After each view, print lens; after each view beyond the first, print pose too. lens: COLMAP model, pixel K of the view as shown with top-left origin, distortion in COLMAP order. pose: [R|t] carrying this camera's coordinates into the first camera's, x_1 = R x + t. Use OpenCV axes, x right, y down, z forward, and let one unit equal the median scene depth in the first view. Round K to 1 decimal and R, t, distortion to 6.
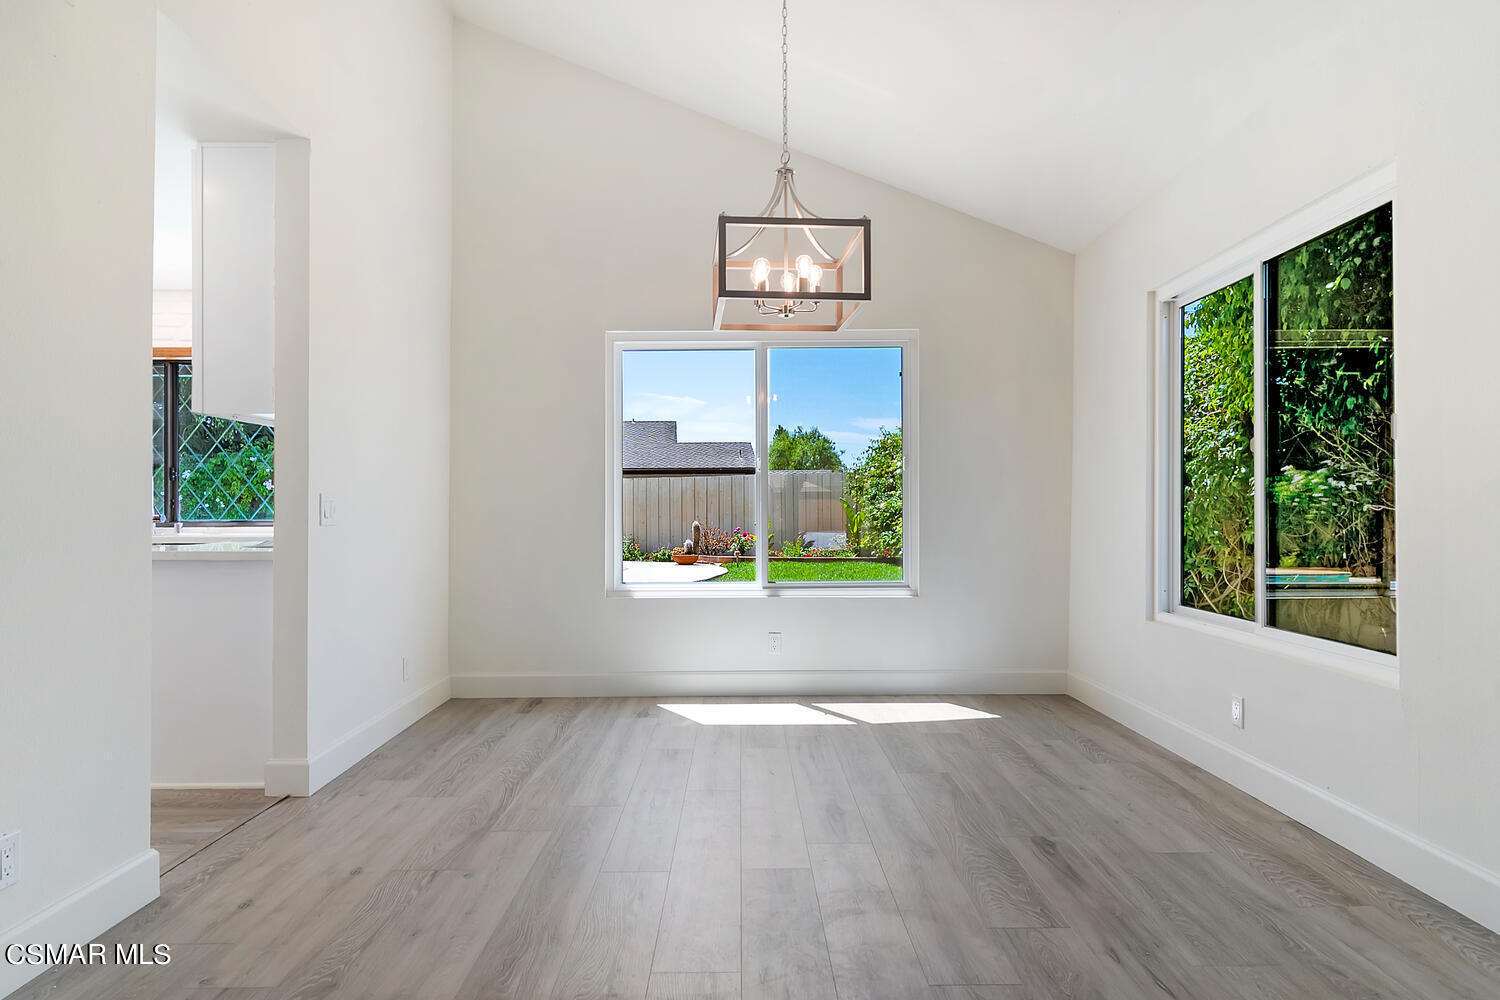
lens RADIAL K [[868.3, 0, 743.5], [0, 868.3, 513.6], [0, 0, 1]] dist [0.020175, 0.001859]
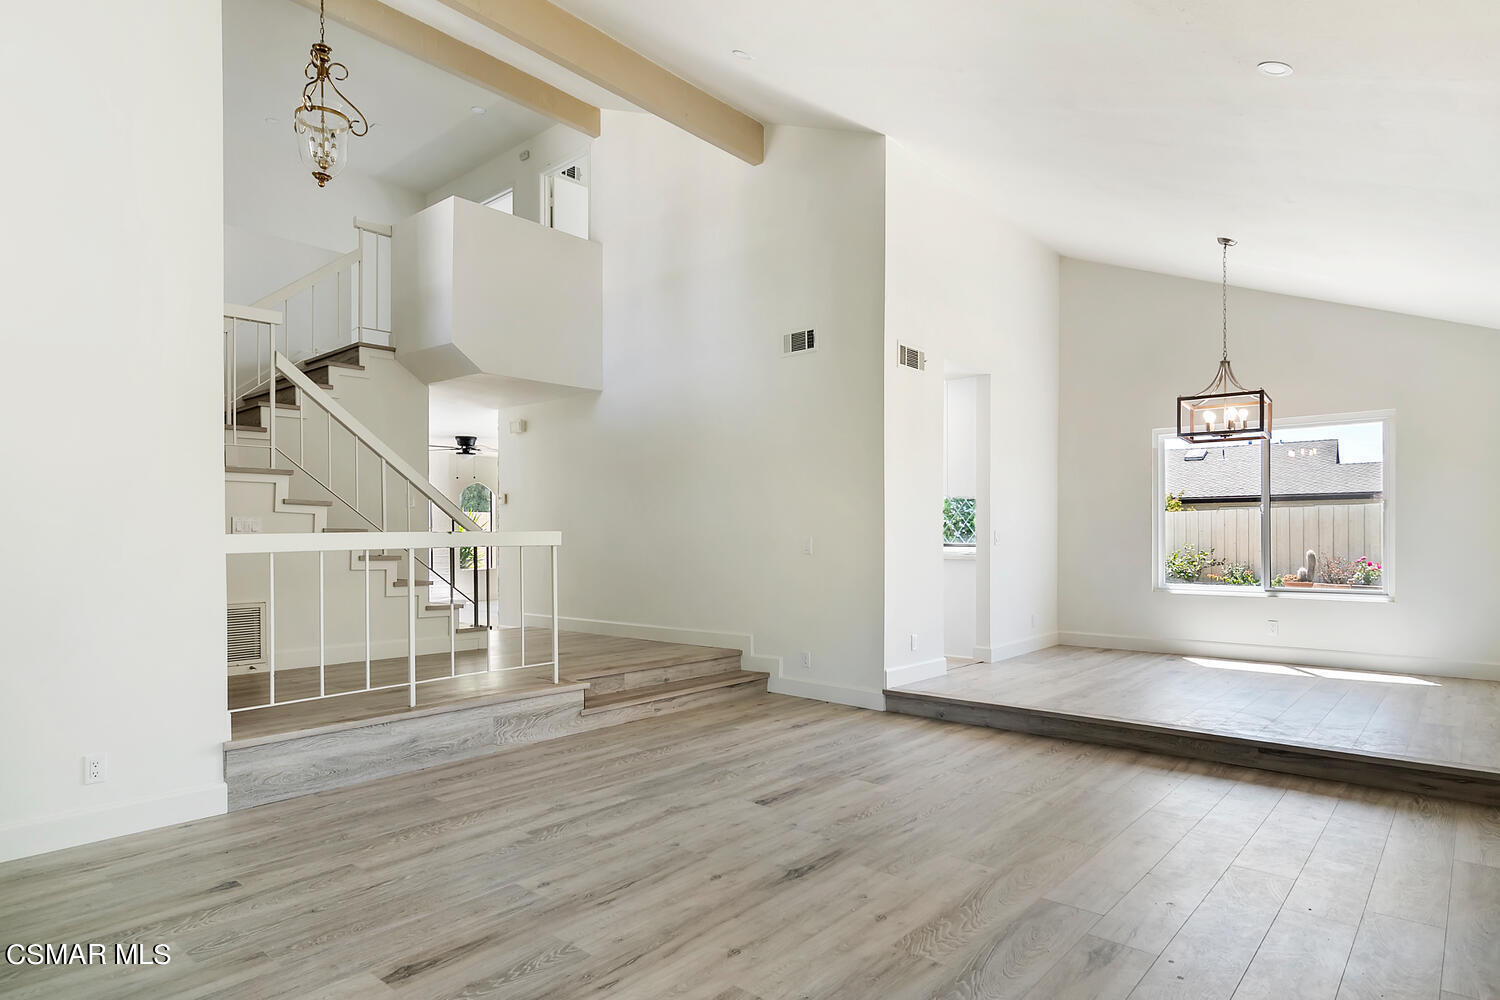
lens RADIAL K [[868.3, 0, 743.5], [0, 868.3, 513.6], [0, 0, 1]] dist [0.020175, 0.001859]
pose [[0.766741, -0.012941, -0.641826, 0.310041], [-0.007460, 0.999550, -0.029065, 0.002781], [0.641913, 0.027073, 0.766300, -0.762179]]
